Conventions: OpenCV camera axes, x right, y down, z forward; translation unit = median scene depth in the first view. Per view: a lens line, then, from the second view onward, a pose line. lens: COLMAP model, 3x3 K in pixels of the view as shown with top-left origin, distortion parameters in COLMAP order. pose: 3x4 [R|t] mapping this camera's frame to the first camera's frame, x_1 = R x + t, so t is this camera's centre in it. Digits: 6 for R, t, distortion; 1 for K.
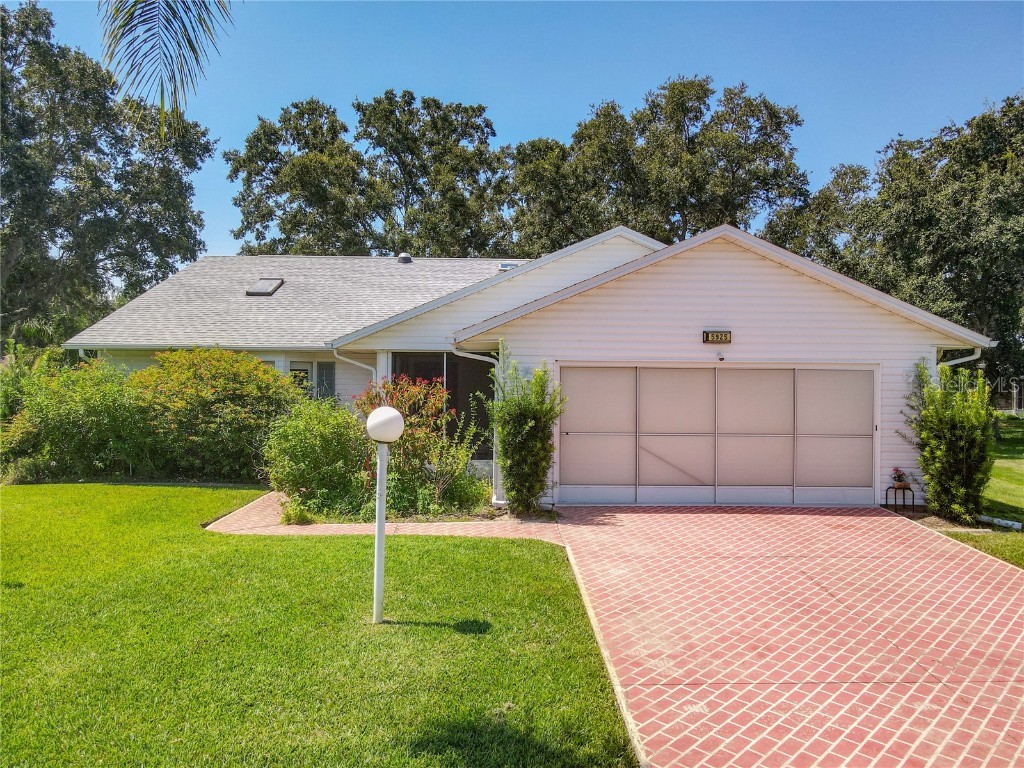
lens RADIAL K [[752.7, 0, 515.2], [0, 752.7, 383.5], [0, 0, 1]] dist [0.016920, 0.012978]
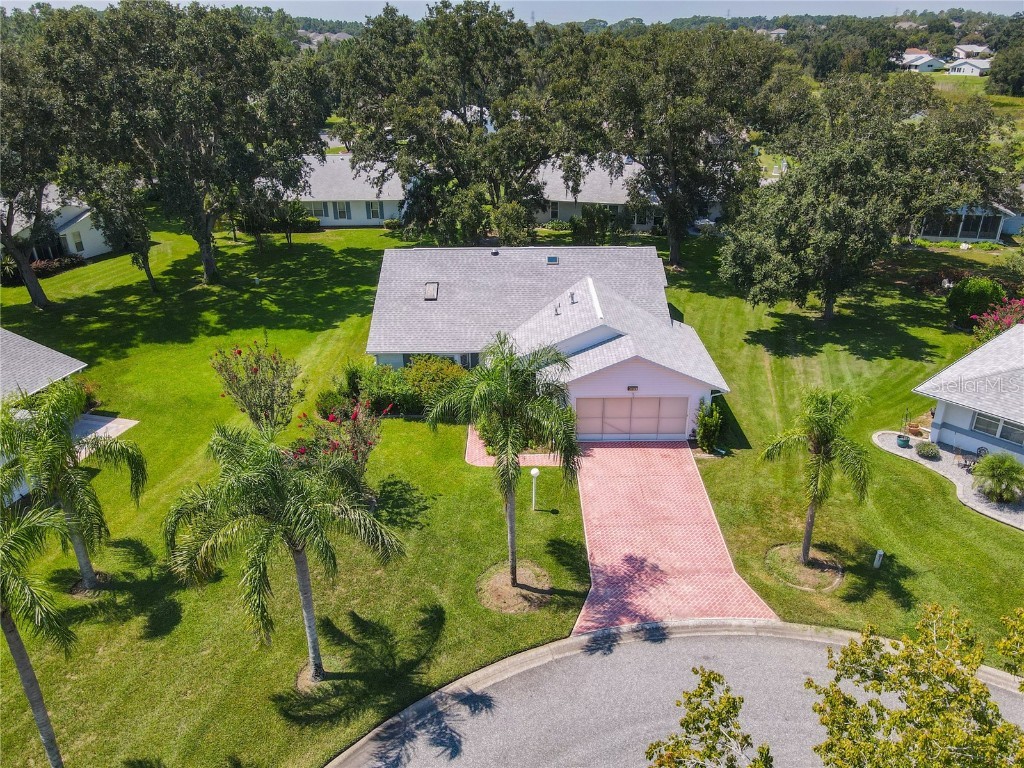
lens RADIAL K [[752.7, 0, 515.2], [0, 752.7, 383.5], [0, 0, 1]] dist [0.016920, 0.012978]
pose [[0.999409, -0.006663, -0.033726, -0.038129], [0.020306, 0.906027, 0.422733, -0.649414], [0.027740, -0.423168, 0.905626, -0.788651]]
